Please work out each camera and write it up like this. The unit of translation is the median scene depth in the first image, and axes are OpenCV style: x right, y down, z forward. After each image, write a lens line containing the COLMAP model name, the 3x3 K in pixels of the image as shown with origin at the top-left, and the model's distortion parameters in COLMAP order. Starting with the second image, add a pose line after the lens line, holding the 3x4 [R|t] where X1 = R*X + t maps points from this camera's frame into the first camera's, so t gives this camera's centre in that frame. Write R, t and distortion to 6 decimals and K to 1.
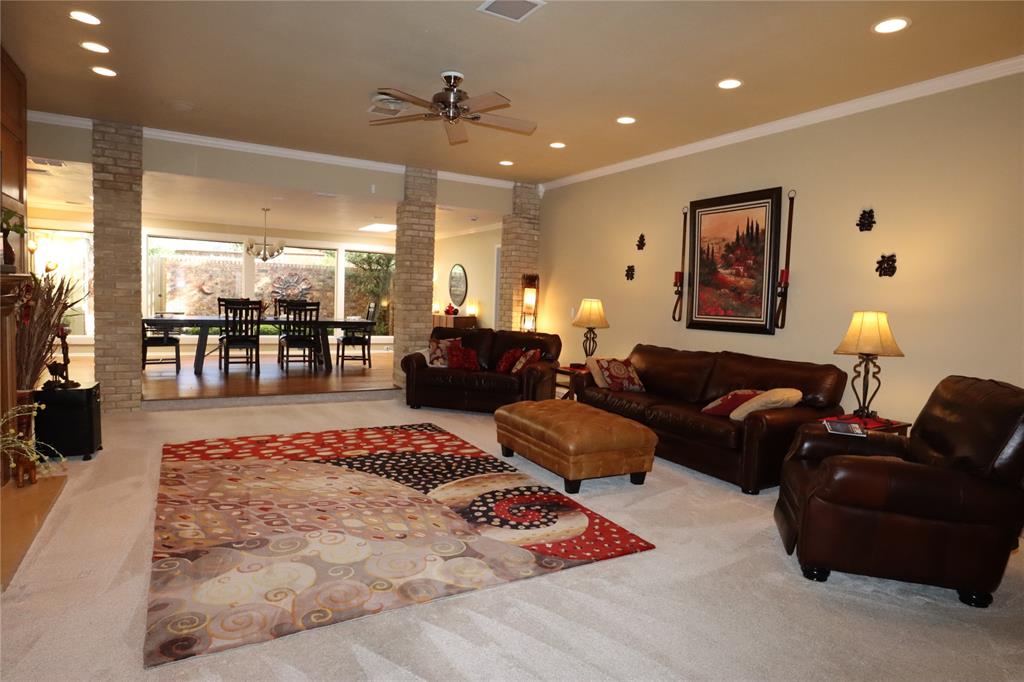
lens RADIAL K [[586.9, 0, 514.5], [0, 586.9, 335.3], [0, 0, 1]] dist [-0.044086, 0.028851]
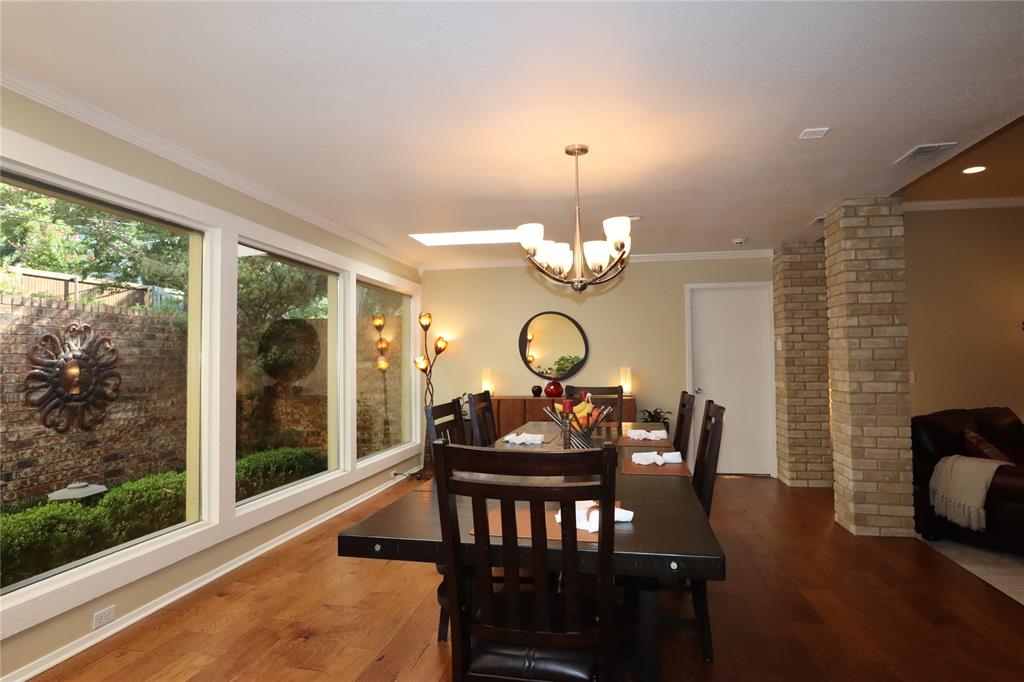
lens RADIAL K [[586.9, 0, 514.5], [0, 586.9, 335.3], [0, 0, 1]] dist [-0.044086, 0.028851]
pose [[0.654530, -0.011810, 0.755943, -1.371717], [0.079308, 0.995434, -0.053117, -0.162732], [-0.751864, 0.094719, 0.652478, 1.522273]]
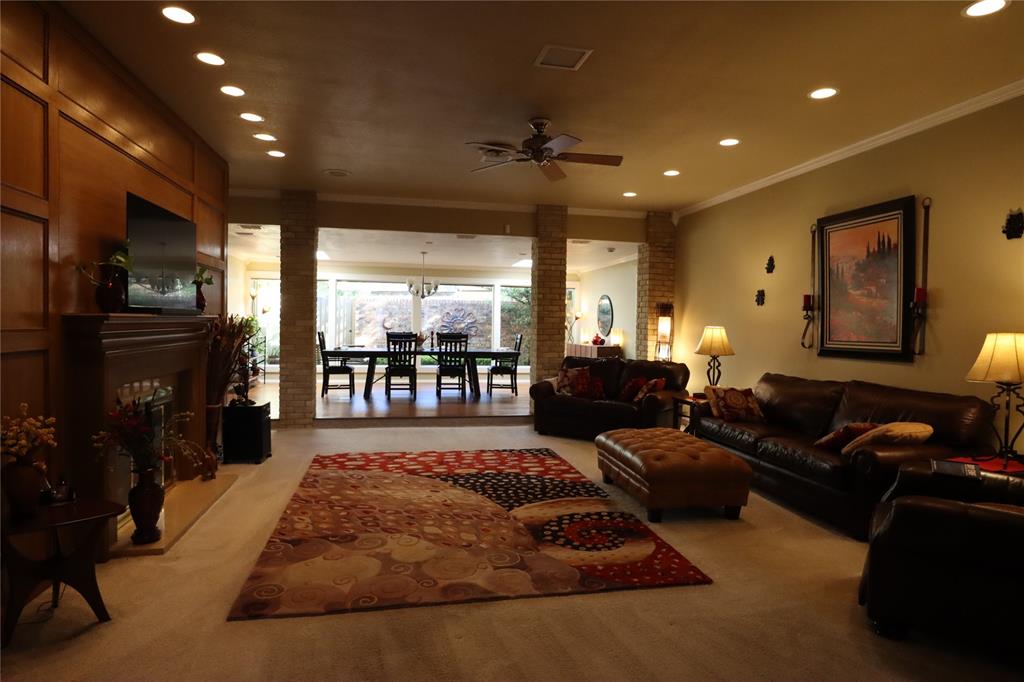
lens RADIAL K [[587.0, 0, 512.5], [0, 587.0, 337.2], [0, 0, 1]] dist [-0.044794, 0.033697]
pose [[0.949179, -0.015690, -0.314345, 0.167642], [-0.000265, 0.998717, -0.050648, 0.007048], [0.314736, 0.048157, 0.947957, -0.022288]]
